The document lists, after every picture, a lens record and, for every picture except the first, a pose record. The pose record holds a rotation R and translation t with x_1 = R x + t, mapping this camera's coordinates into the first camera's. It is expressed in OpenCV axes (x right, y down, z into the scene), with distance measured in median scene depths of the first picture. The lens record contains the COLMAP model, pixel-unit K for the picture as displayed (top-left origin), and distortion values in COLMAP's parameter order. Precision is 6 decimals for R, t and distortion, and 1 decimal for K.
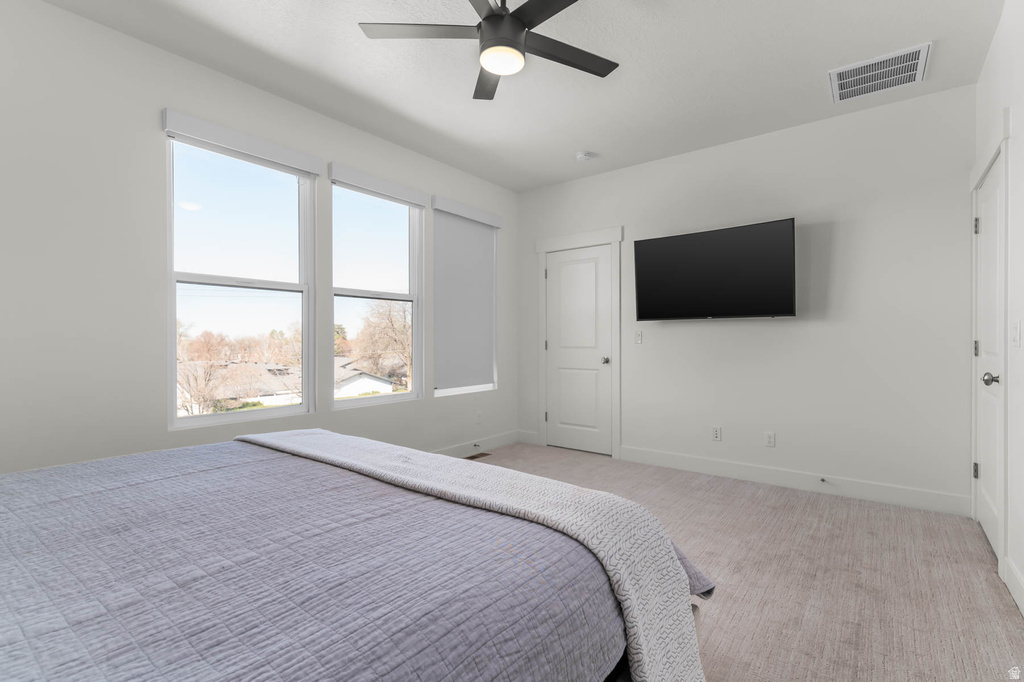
lens RADIAL K [[481.6, 0, 514.1], [0, 481.6, 342.3], [0, 0, 1]] dist [-0.004471, -0.000440]
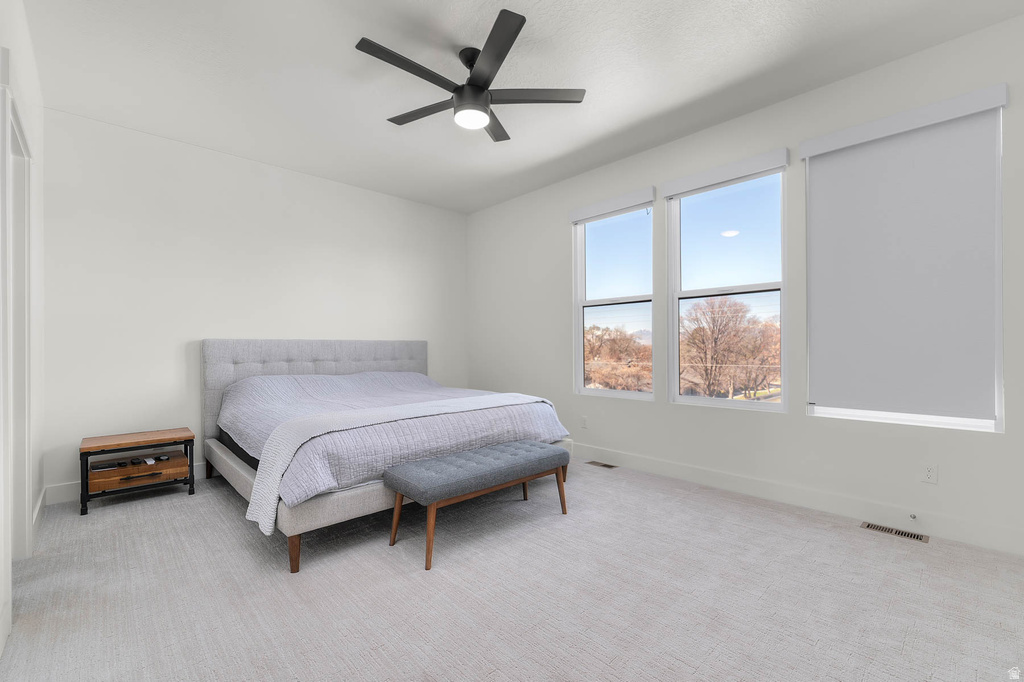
lens RADIAL K [[443.2, 0, 514.2], [0, 443.2, 343.8], [0, 0, 1]] dist [0.001866, 0.000143]
pose [[-0.155033, 0.003902, -0.987902, 0.571340], [0.012242, 0.999923, 0.002028, -0.003540], [0.987833, -0.011779, -0.155069, 0.653530]]
